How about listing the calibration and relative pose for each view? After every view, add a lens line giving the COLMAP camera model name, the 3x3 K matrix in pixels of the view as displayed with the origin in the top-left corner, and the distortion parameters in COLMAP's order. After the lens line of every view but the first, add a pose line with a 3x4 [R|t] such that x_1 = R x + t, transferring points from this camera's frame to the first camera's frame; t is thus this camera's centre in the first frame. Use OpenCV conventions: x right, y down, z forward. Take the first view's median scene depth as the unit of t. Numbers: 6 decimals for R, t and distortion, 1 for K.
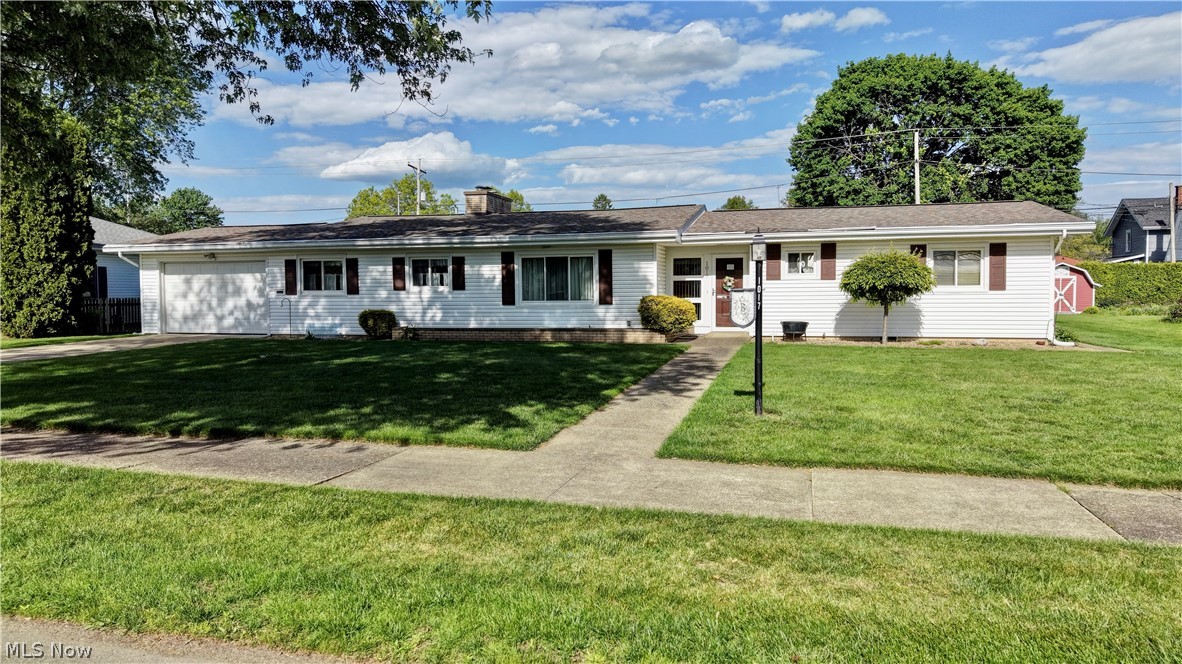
lens RADIAL K [[776.5, 0, 591.0], [0, 776.5, 332.0], [0, 0, 1]] dist [-0.016446, -0.001335]
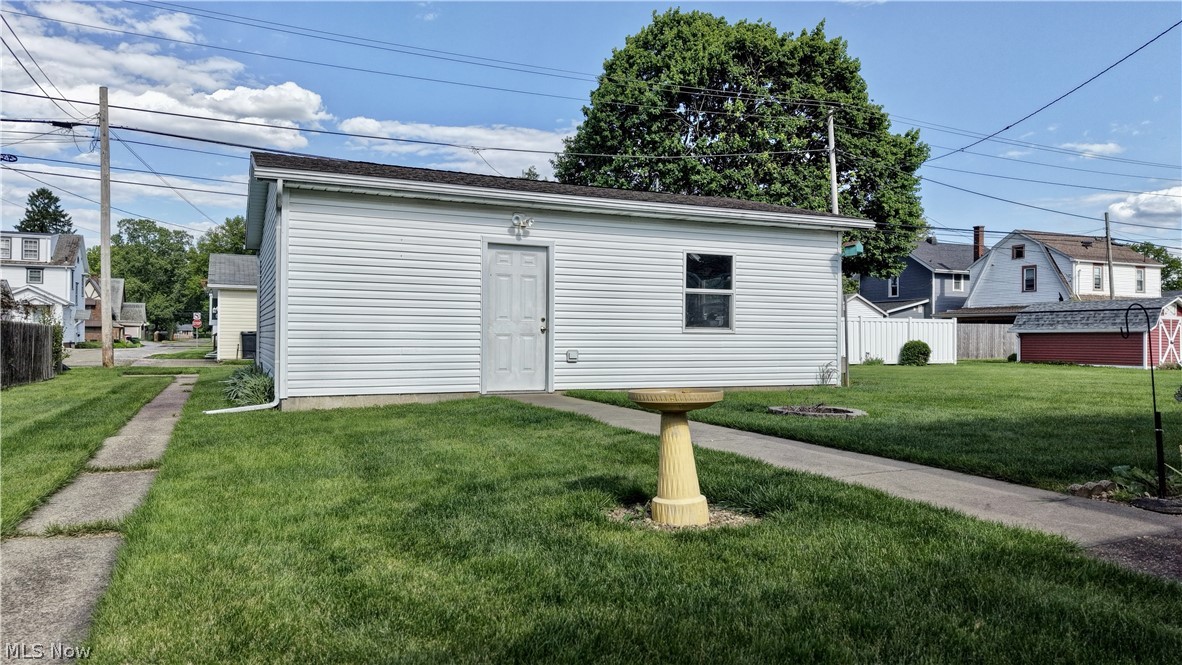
lens RADIAL K [[776.5, 0, 591.0], [0, 776.5, 332.5], [0, 0, 1]] dist [-0.016446, -0.001335]
pose [[0.767193, 0.017933, 0.641166, -0.527697], [0.019922, 0.998461, -0.051764, -0.061802], [-0.641107, 0.052487, 0.765655, 1.589394]]
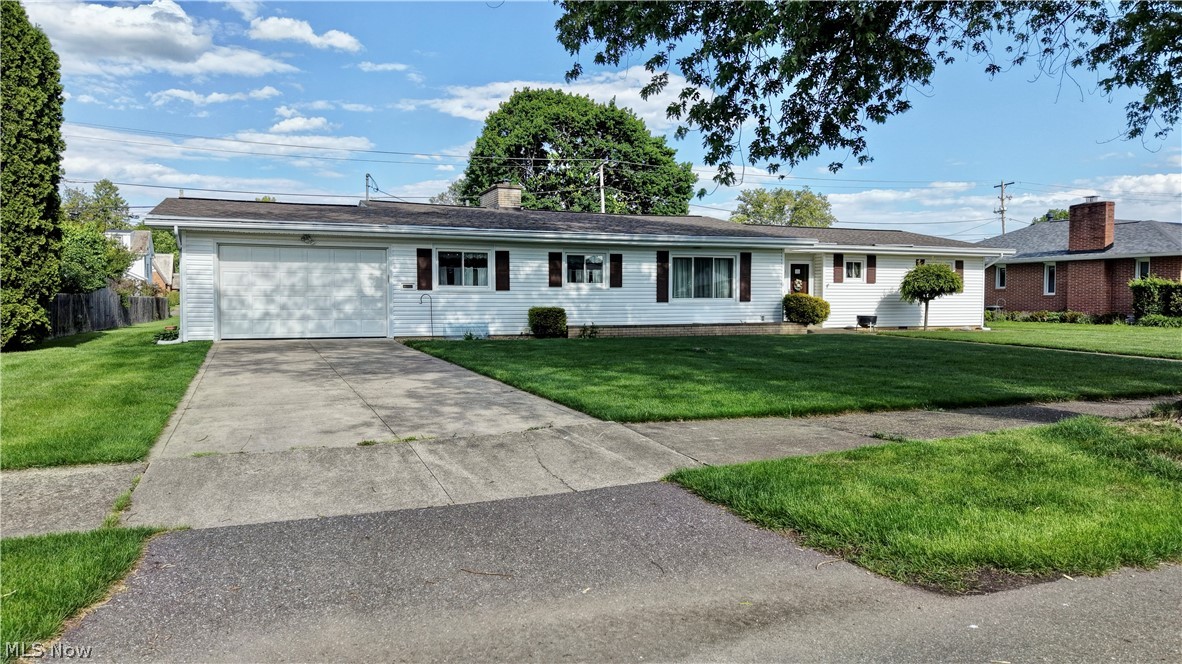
lens RADIAL K [[776.5, 0, 591.0], [0, 776.5, 332.0], [0, 0, 1]] dist [-0.016446, -0.001335]
pose [[0.795987, -0.018766, 0.605023, -0.799032], [0.028292, 0.999580, -0.006217, 0.009384], [-0.604652, 0.022066, 0.796184, 0.219349]]
